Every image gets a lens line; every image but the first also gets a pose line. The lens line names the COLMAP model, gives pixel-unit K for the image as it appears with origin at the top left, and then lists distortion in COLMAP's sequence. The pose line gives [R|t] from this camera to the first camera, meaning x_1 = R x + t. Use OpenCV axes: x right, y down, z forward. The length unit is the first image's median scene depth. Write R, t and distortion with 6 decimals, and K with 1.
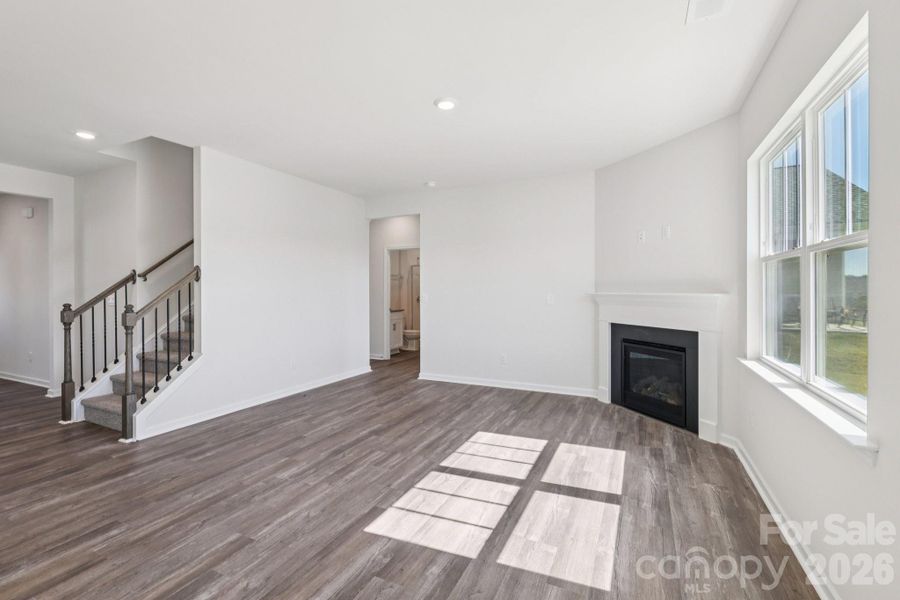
lens RADIAL K [[402.0, 0, 449.2], [0, 402.0, 292.3], [0, 0, 1]] dist [-0.001565, 0.000012]
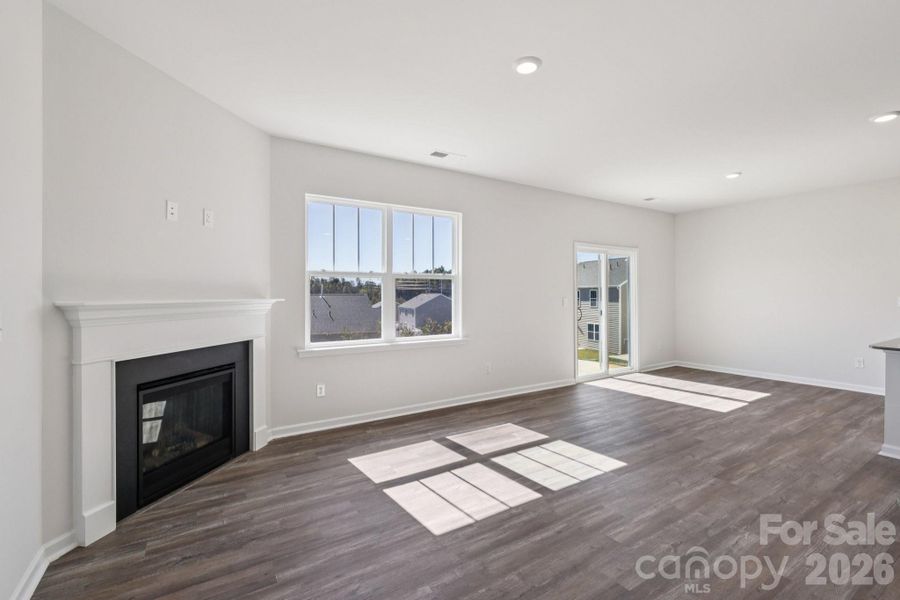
lens RADIAL K [[402.0, 0, 447.1], [0, 402.0, 295.2], [0, 0, 1]] dist [-0.001565, 0.000012]
pose [[-0.845977, 0.003777, 0.533206, -0.273622], [0.005647, 0.999982, 0.001877, -0.004590], [-0.533189, 0.004599, -0.845983, 1.600840]]
